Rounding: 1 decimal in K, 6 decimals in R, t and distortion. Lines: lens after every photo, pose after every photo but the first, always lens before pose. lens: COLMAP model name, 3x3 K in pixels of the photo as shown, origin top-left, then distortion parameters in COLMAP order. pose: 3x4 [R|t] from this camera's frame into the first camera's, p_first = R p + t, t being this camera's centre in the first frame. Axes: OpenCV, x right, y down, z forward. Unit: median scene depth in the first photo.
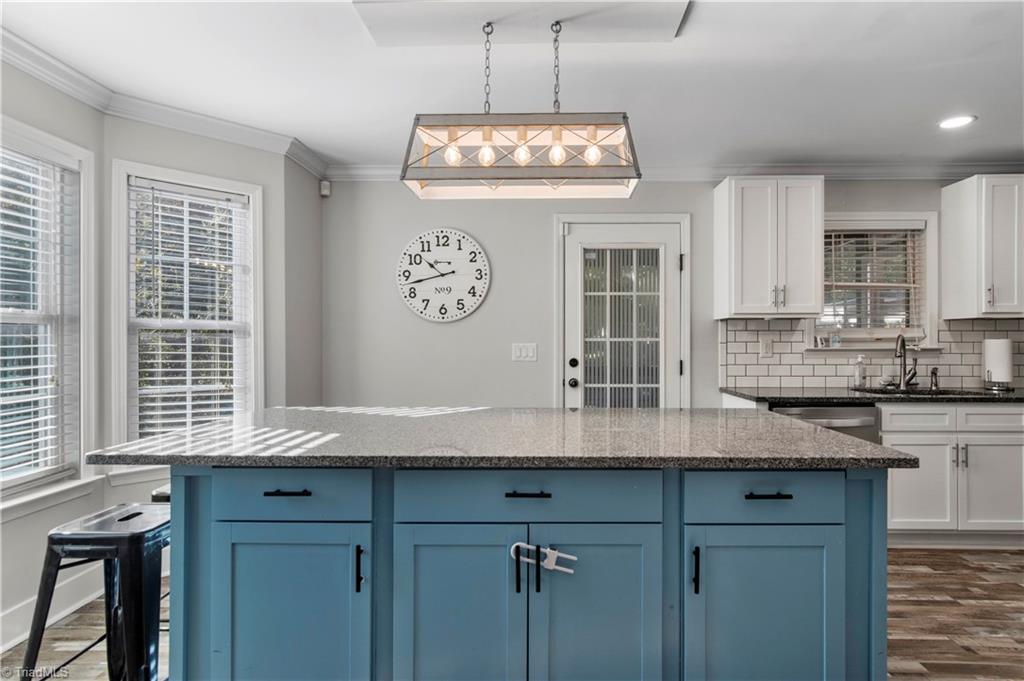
lens RADIAL K [[509.7, 0, 534.0], [0, 509.7, 340.7], [0, 0, 1]] dist [0.003686, 0.000198]
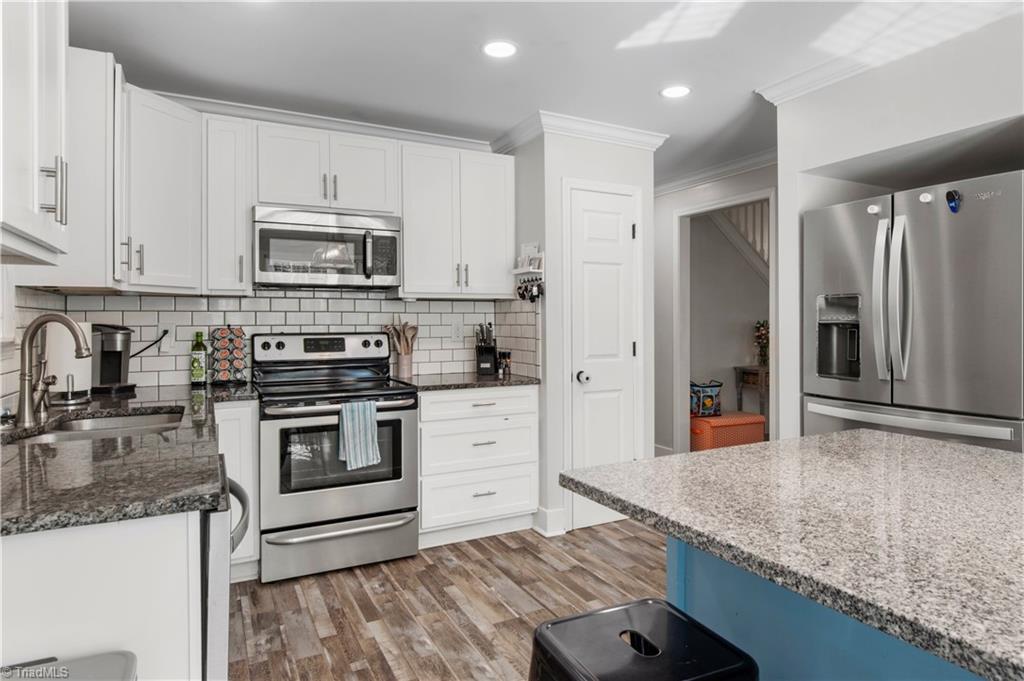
lens RADIAL K [[624.7, 0, 513.3], [0, 624.7, 323.3], [0, 0, 1]] dist [0.000844, 0.000087]
pose [[-0.494342, -0.003730, 0.869260, -0.015071], [0.002250, 0.999982, 0.005570, -0.004962], [-0.869265, 0.004710, -0.494325, 0.841847]]
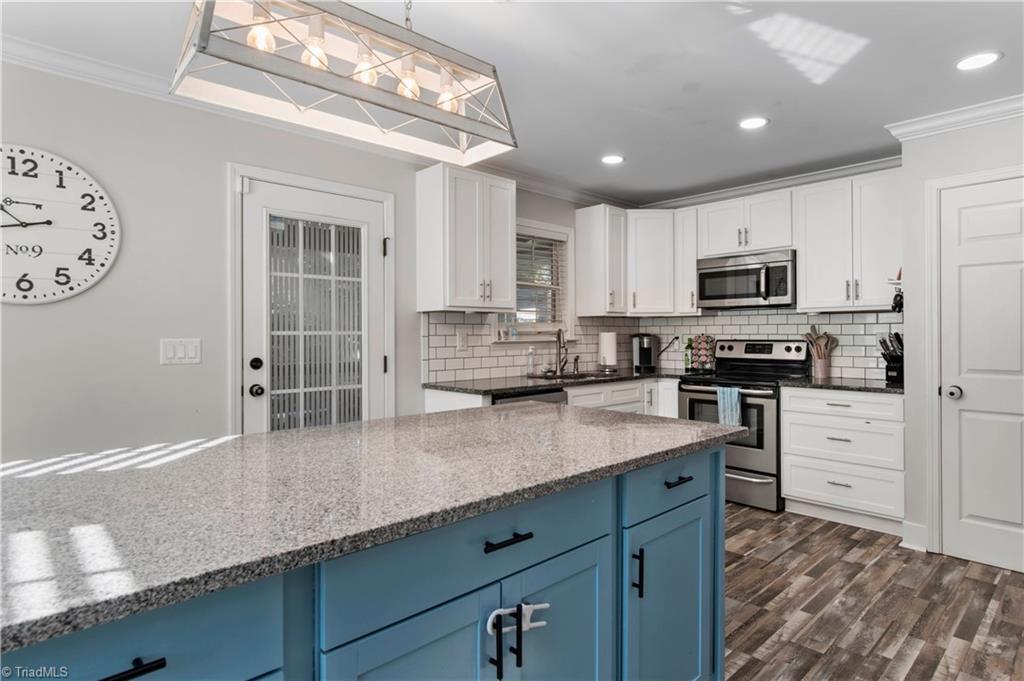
lens RADIAL K [[541.4, 0, 514.0], [0, 541.4, 334.9], [0, 0, 1]] dist [-0.003929, -0.001595]
pose [[0.726624, -0.003357, 0.687027, -0.202899], [0.002324, 0.999994, 0.002428, -0.000537], [-0.687031, -0.000168, 0.726628, 0.156217]]
